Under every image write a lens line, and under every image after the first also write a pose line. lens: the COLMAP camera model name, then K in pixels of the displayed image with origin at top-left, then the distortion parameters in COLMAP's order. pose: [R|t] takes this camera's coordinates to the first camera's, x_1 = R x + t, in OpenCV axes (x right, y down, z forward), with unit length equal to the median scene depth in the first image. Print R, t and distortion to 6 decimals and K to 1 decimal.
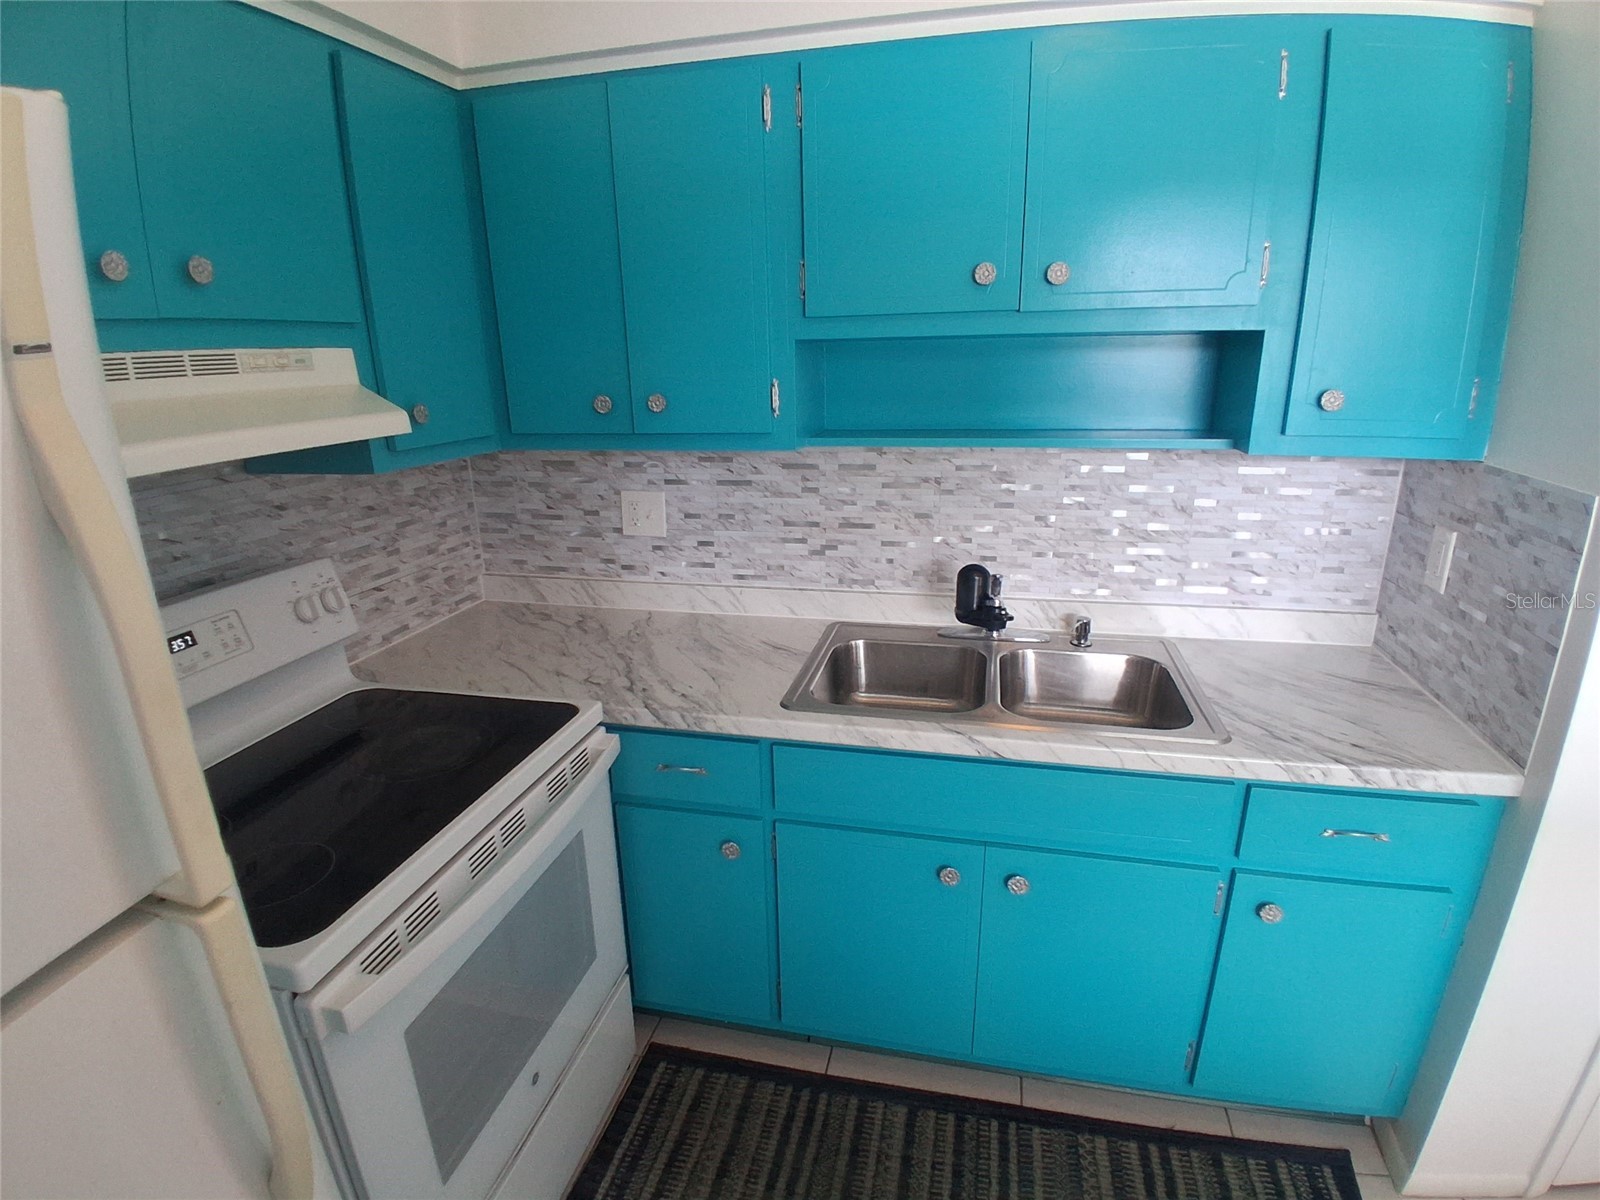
lens RADIAL K [[800.7, 0, 802.6], [0, 800.7, 606.6], [0, 0, 1]] dist [0.003300, -0.046296]
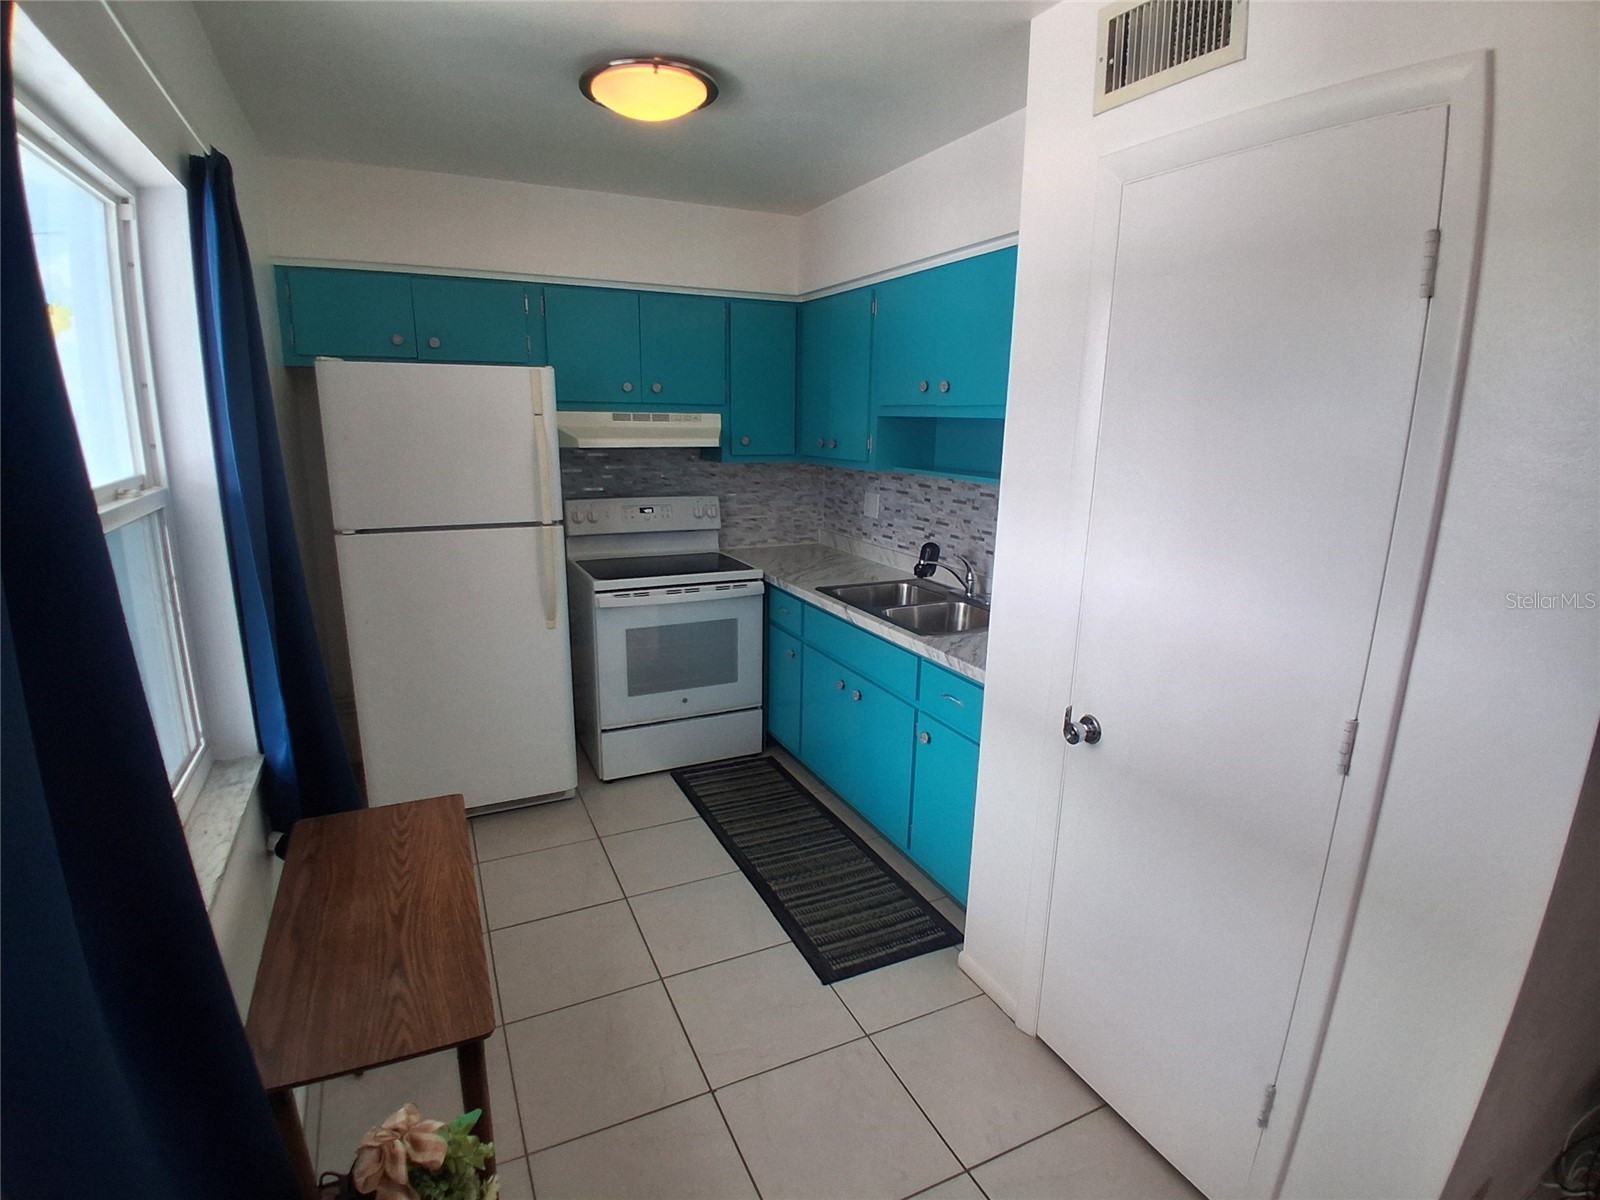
lens RADIAL K [[800.7, 0, 802.6], [0, 800.7, 606.6], [0, 0, 1]] dist [0.003300, -0.046296]
pose [[0.627261, 0.208725, -0.750318, 1.175788], [-0.256630, 0.965005, 0.053907, 0.052128], [0.735312, 0.158740, 0.658876, -0.298537]]
